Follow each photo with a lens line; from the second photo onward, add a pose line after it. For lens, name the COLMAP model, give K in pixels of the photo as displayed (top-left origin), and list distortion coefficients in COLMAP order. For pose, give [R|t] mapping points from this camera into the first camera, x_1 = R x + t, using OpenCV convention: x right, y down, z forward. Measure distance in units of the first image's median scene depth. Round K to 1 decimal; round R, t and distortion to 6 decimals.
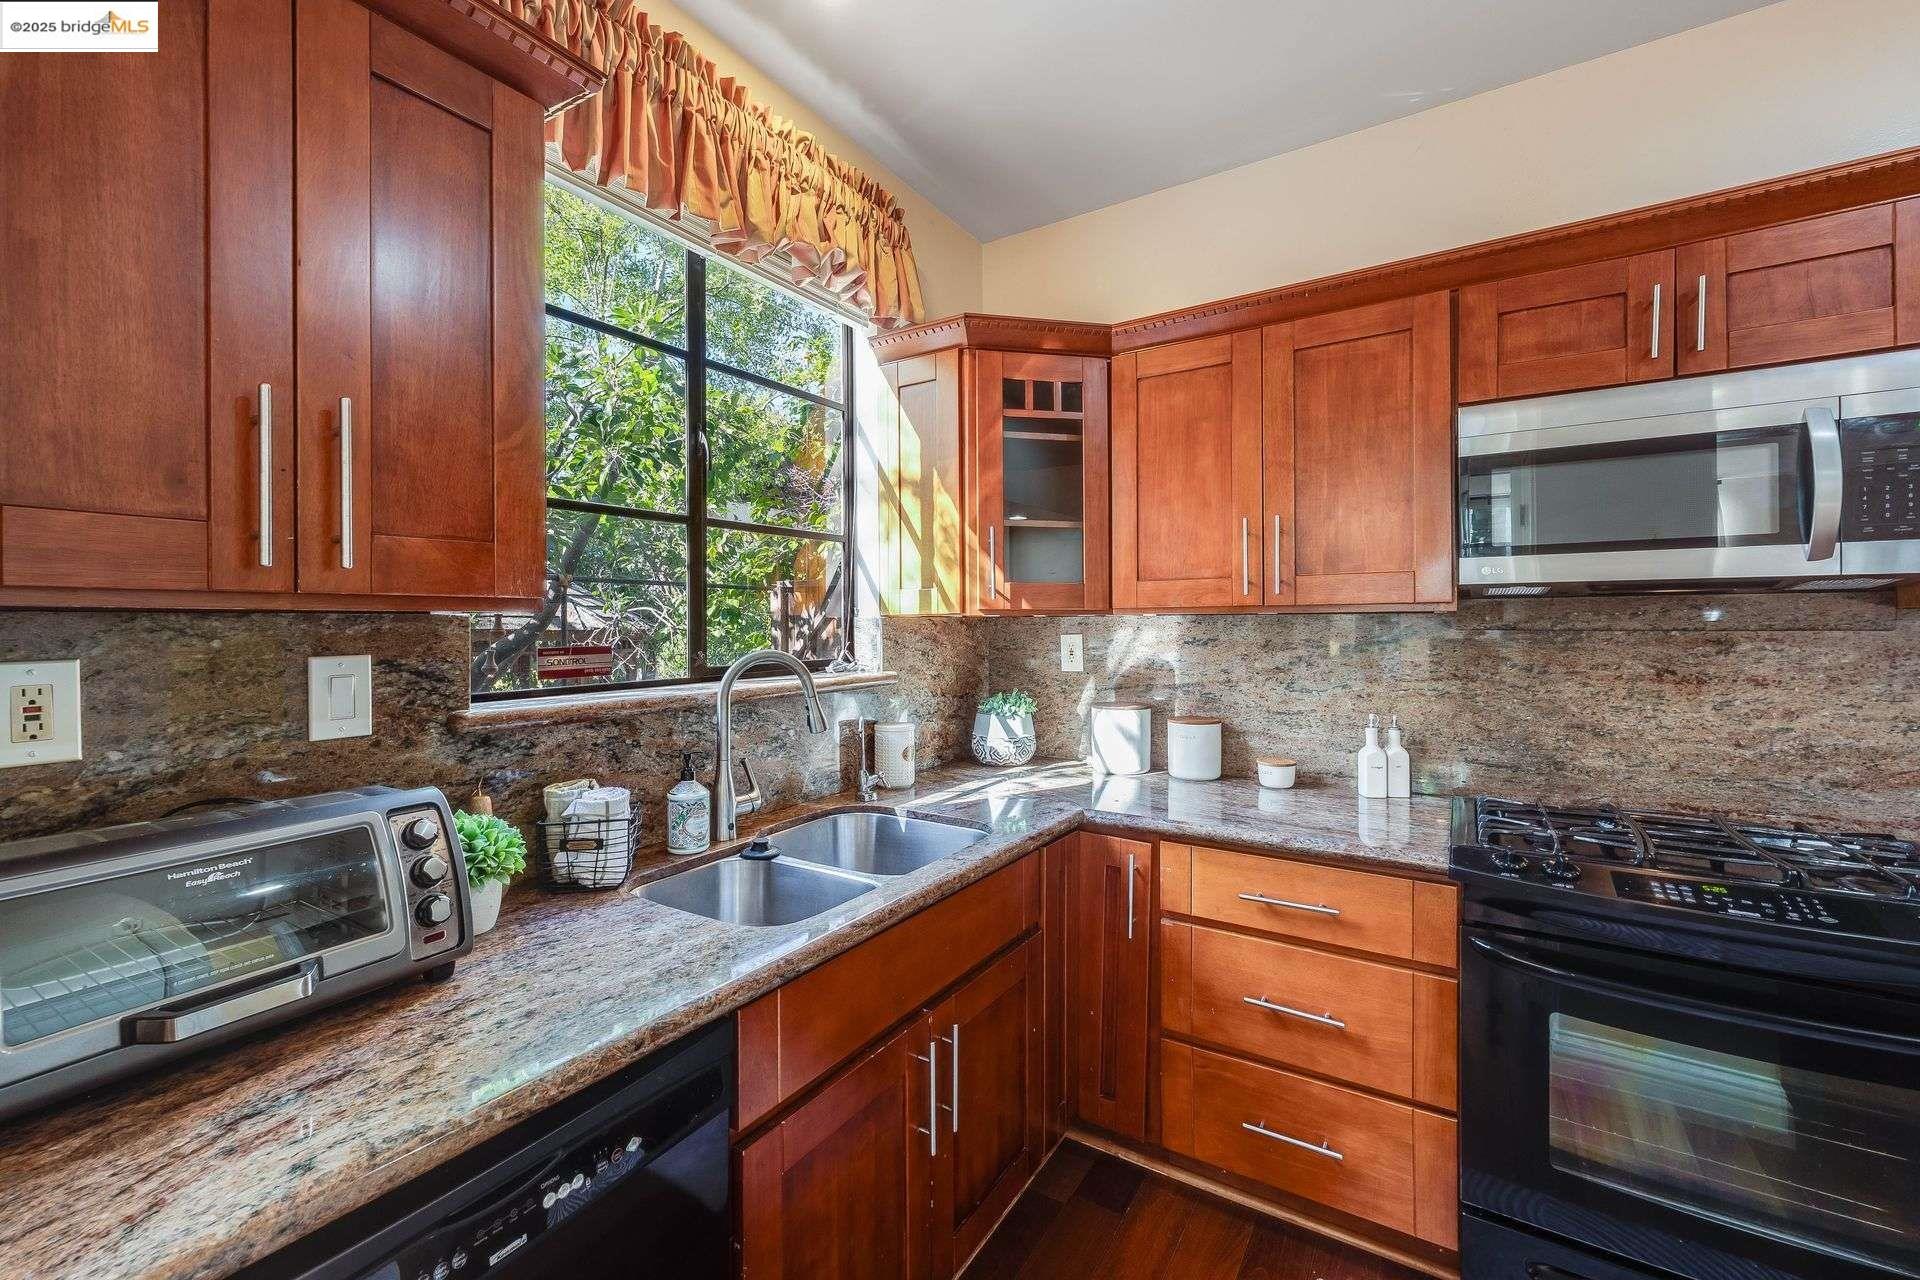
lens RADIAL K [[792.7, 0, 961.7], [0, 792.7, 623.8], [0, 0, 1]] dist [-0.002171, -0.000813]
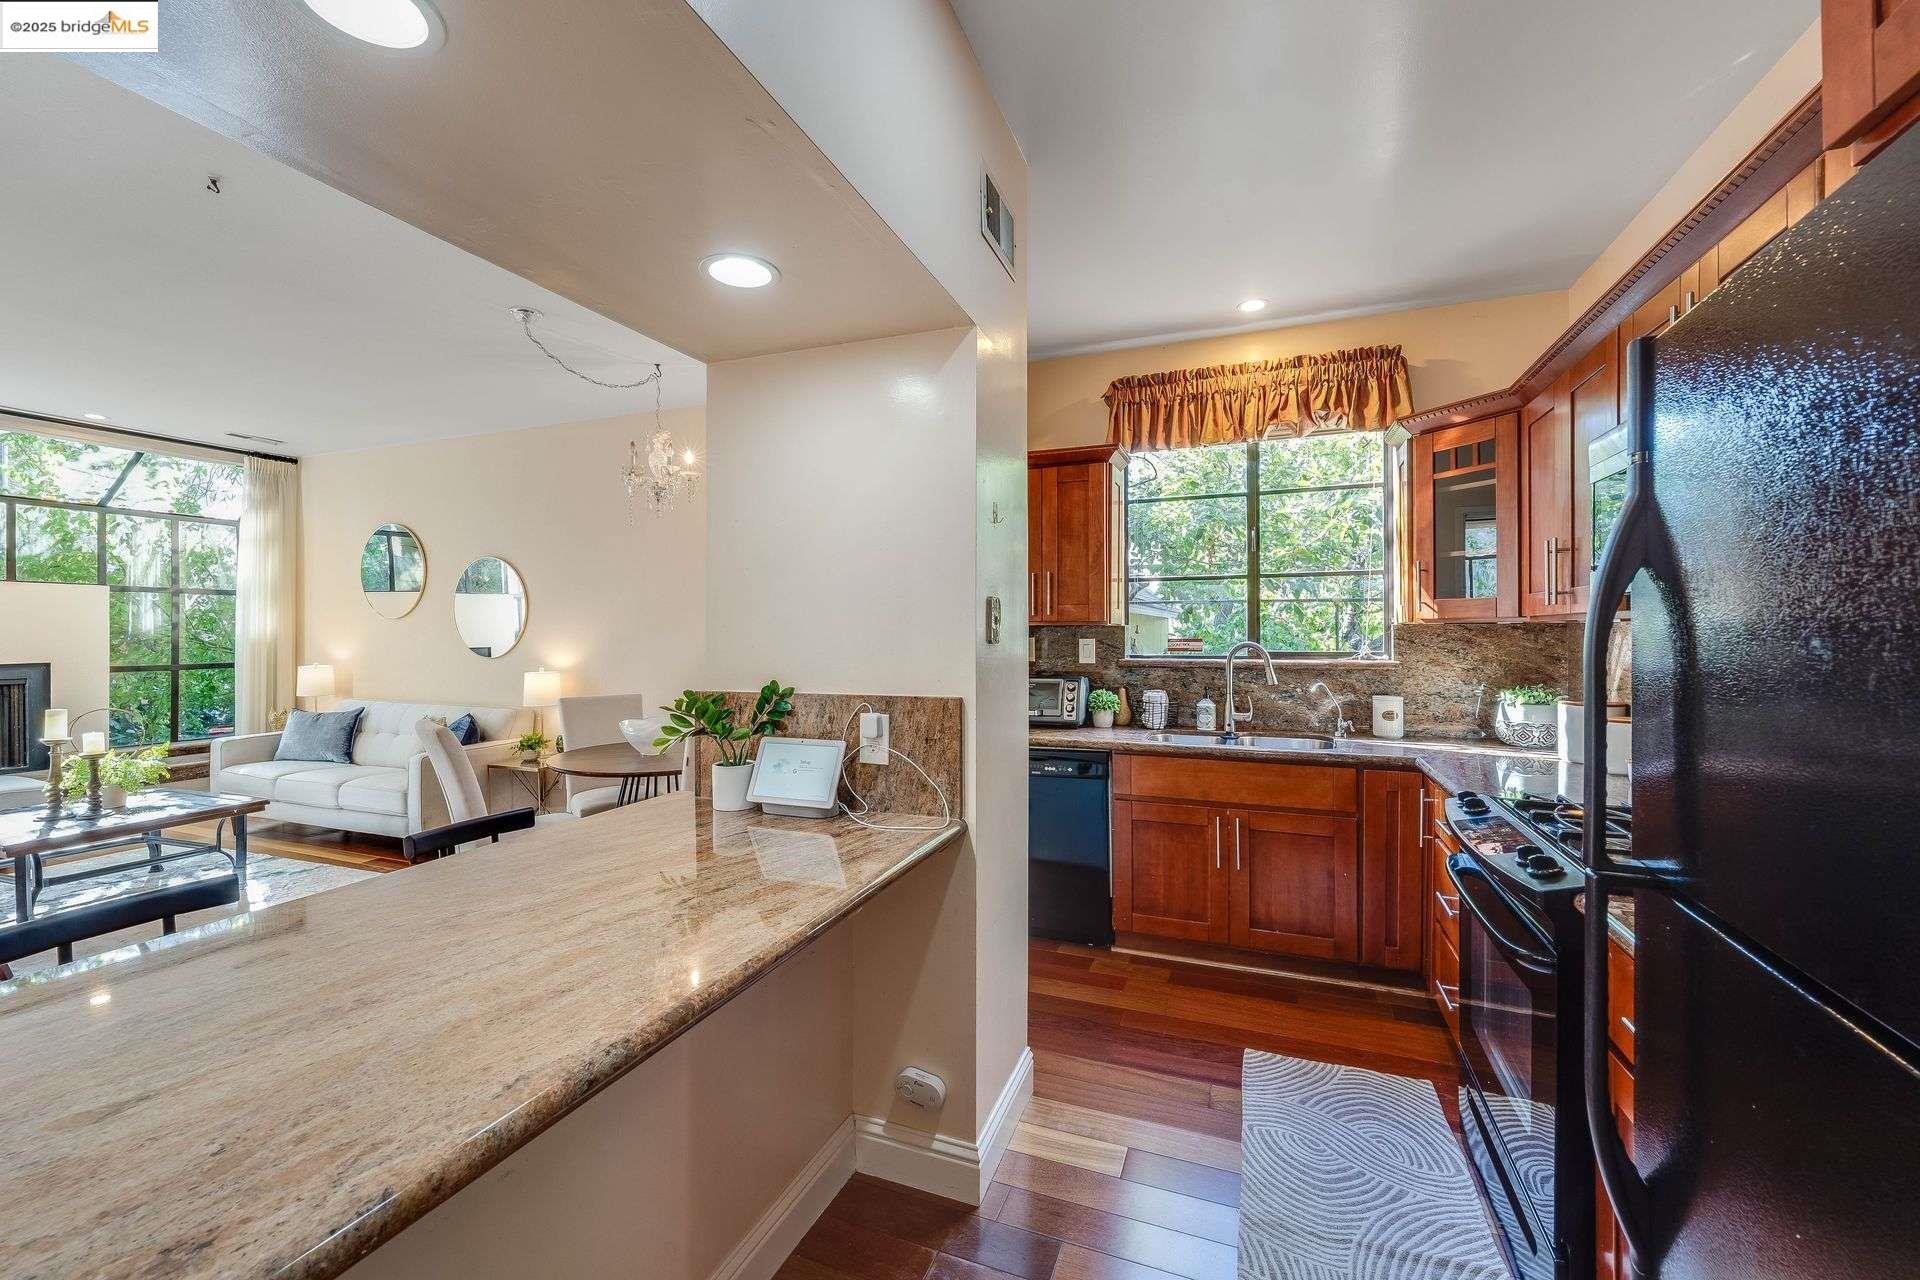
lens RADIAL K [[781.2, 0, 945.9], [0, 781.2, 639.4], [0, 0, 1]] dist [-0.002528, -0.000445]
pose [[0.175038, 0.011738, -0.984492, 1.259793], [-0.000960, 0.999930, 0.011751, 0.003590], [0.984561, -0.001112, 0.175037, -0.076981]]
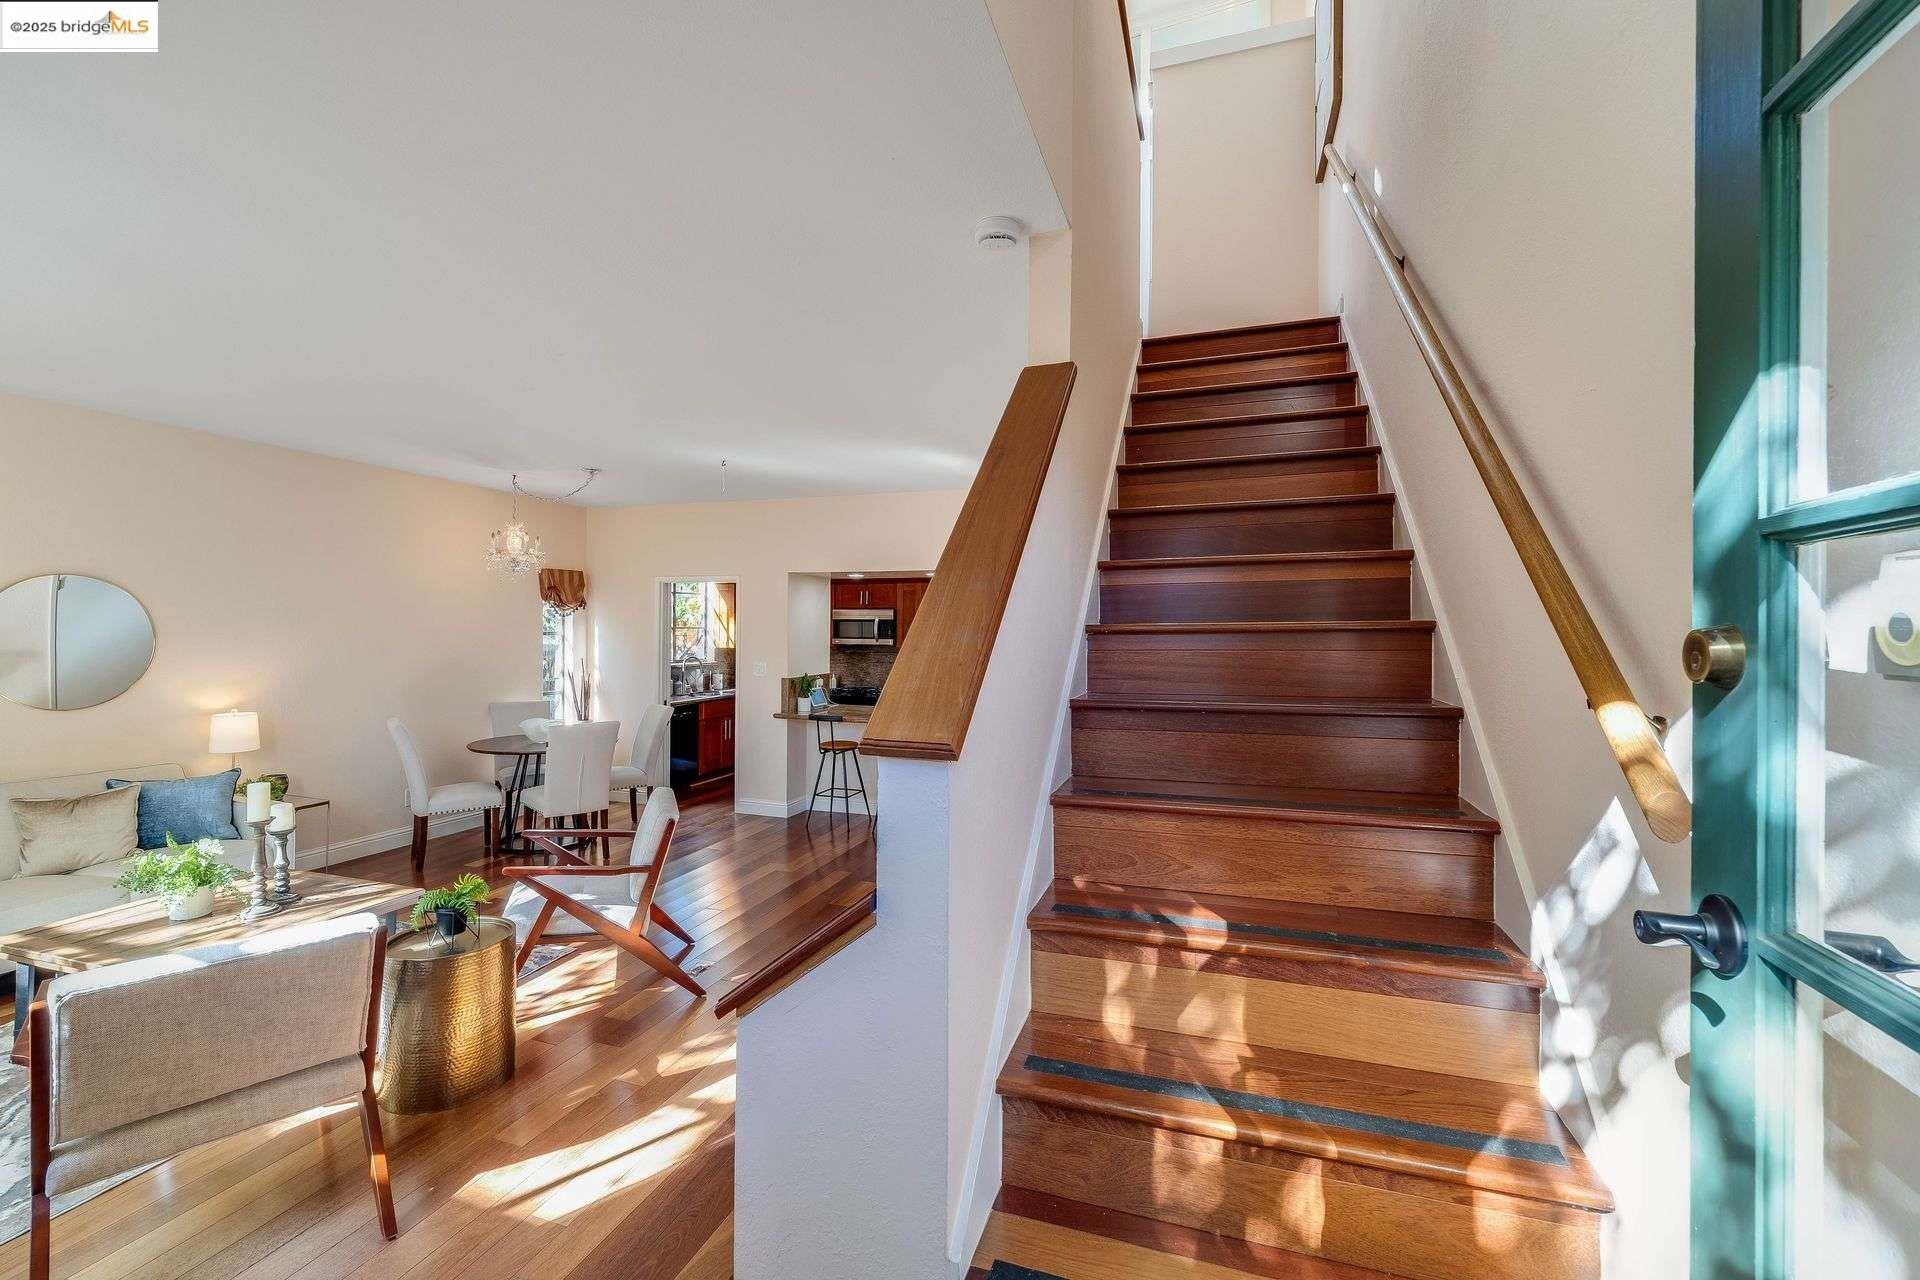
lens RADIAL K [[793.7, 0, 956.1], [0, 793.7, 628.2], [0, 0, 1]] dist [-0.002109, -0.000336]
pose [[0.972546, 0.007733, 0.232583, 0.185821], [-0.006955, 0.999967, -0.004164, -0.122159], [-0.232607, 0.002432, 0.972568, -3.783030]]
